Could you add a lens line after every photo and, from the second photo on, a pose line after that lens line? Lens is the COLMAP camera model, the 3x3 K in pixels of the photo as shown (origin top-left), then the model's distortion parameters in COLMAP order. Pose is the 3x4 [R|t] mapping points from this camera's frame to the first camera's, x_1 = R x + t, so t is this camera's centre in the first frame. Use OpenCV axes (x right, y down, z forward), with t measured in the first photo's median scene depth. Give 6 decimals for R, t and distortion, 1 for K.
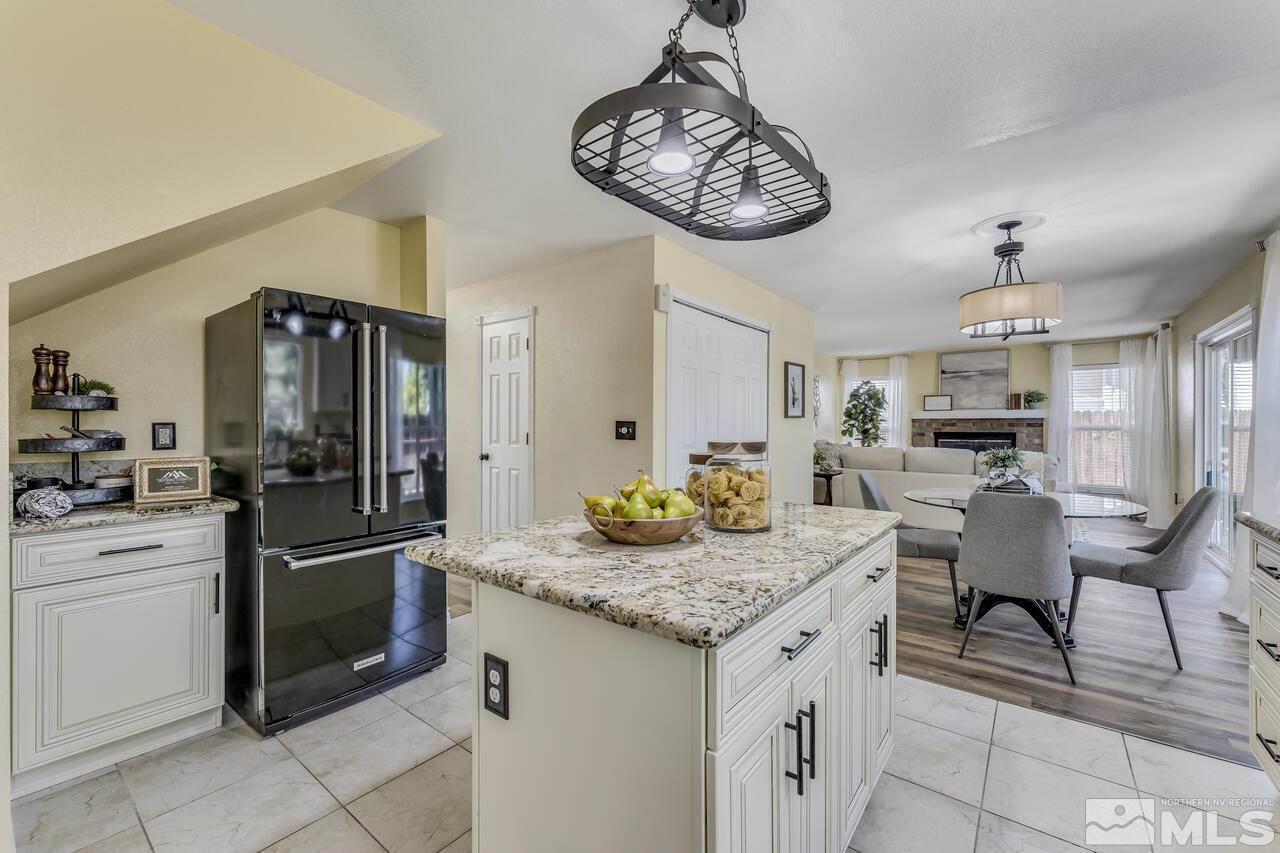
lens RADIAL K [[511.4, 0, 640.0], [0, 511.4, 426.5], [0, 0, 1]] dist [-0.001051, -0.000199]
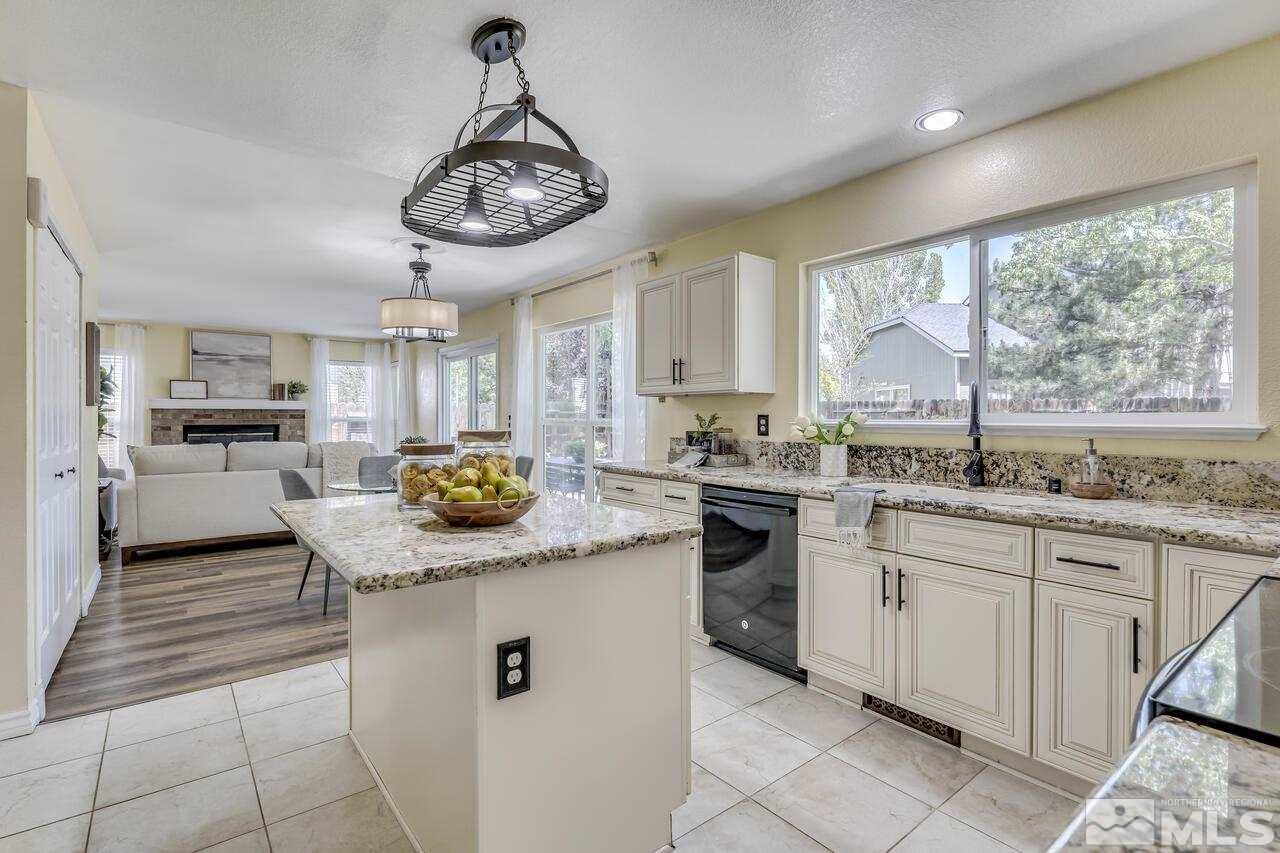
lens RADIAL K [[614.3, 0, 640.0], [0, 614.3, 426.5], [0, 0, 1]] dist [0.000173, 0.000156]
pose [[0.245131, -0.016650, 0.969347, -0.210709], [0.003609, 0.999861, 0.016261, -0.000526], [-0.969483, -0.000487, 0.245157, 0.065947]]
